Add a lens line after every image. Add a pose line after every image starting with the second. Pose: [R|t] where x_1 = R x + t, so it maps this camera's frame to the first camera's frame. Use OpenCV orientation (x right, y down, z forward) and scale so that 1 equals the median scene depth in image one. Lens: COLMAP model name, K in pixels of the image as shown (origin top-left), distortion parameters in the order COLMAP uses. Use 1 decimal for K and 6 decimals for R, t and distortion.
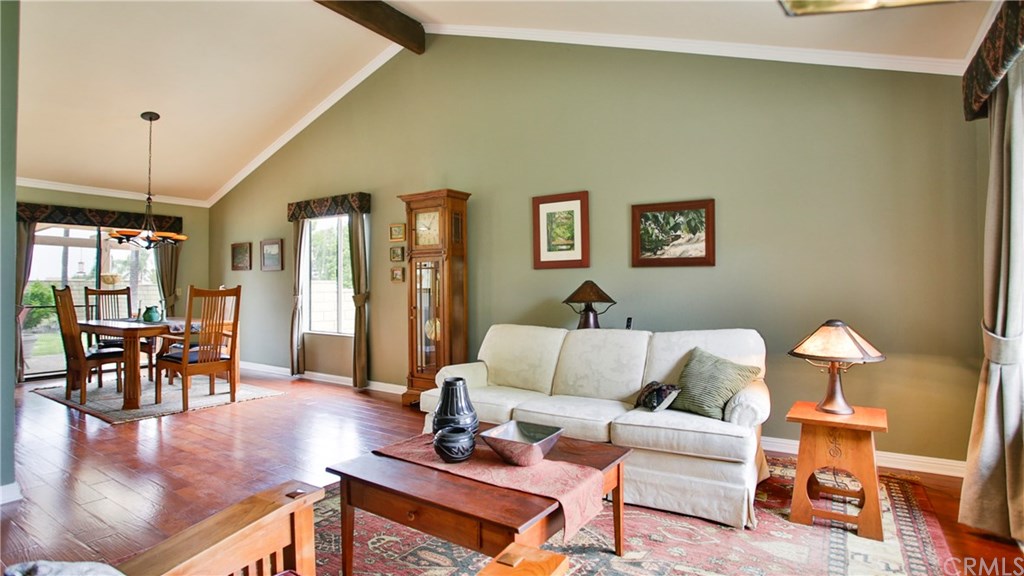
lens RADIAL K [[528.5, 0, 514.8], [0, 528.5, 279.6], [0, 0, 1]] dist [-0.079650, 0.035267]
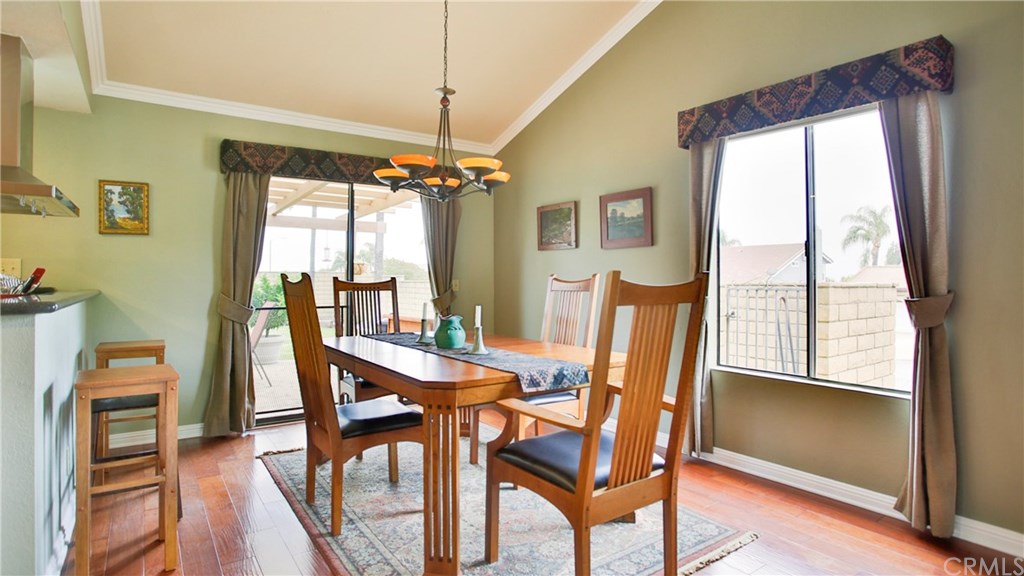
lens RADIAL K [[528.5, 0, 514.8], [0, 528.5, 279.6], [0, 0, 1]] dist [-0.079650, 0.035267]
pose [[0.935624, 0.003840, -0.352977, -0.572074], [0.000952, 0.999910, 0.013401, 0.012310], [0.352997, -0.012874, 0.935536, 0.664538]]
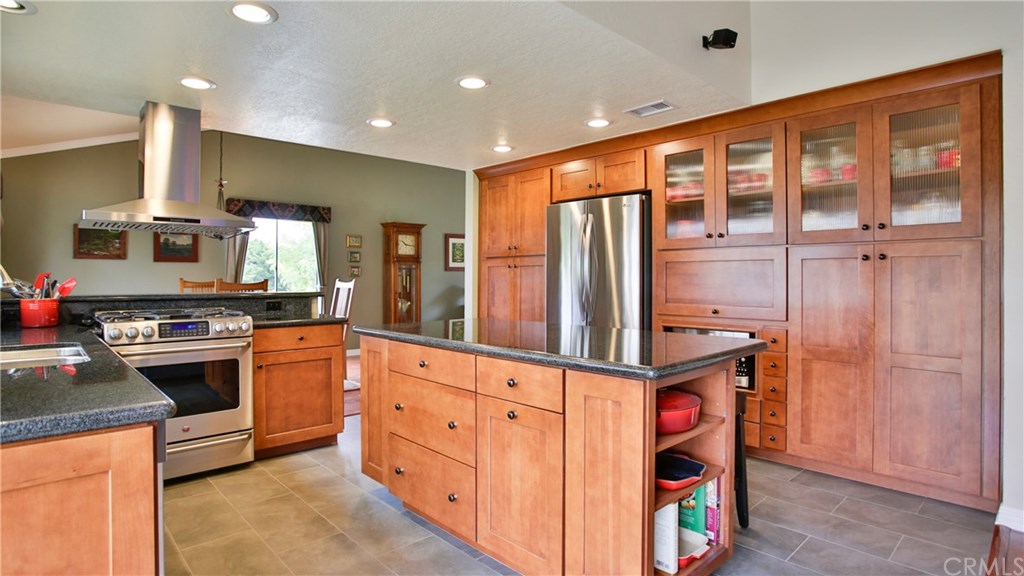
lens RADIAL K [[528.5, 0, 514.8], [0, 528.5, 279.6], [0, 0, 1]] dist [-0.079650, 0.035267]
pose [[0.213248, -0.000919, 0.976998, -1.832828], [-0.015016, 0.999878, 0.004218, 0.000288], [-0.976883, -0.015570, 0.213208, 0.340114]]
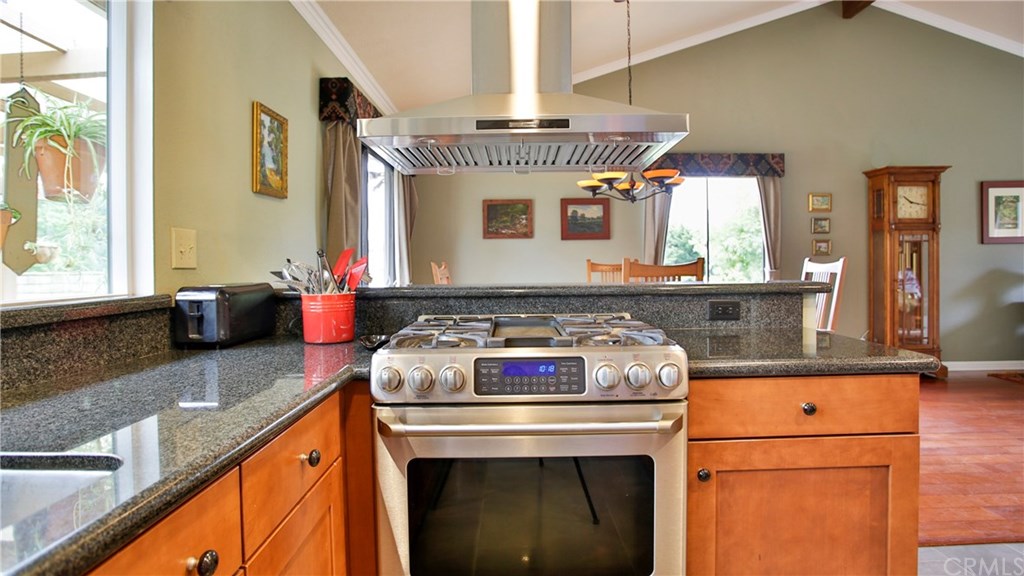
lens RADIAL K [[537.5, 0, 513.6], [0, 537.5, 265.6], [0, 0, 1]] dist [-0.068570, 0.030164]
pose [[0.826701, -0.008918, 0.562571, -1.465974], [0.000320, 0.999882, 0.015380, 0.010103], [-0.562641, -0.012534, 0.826606, 0.647653]]
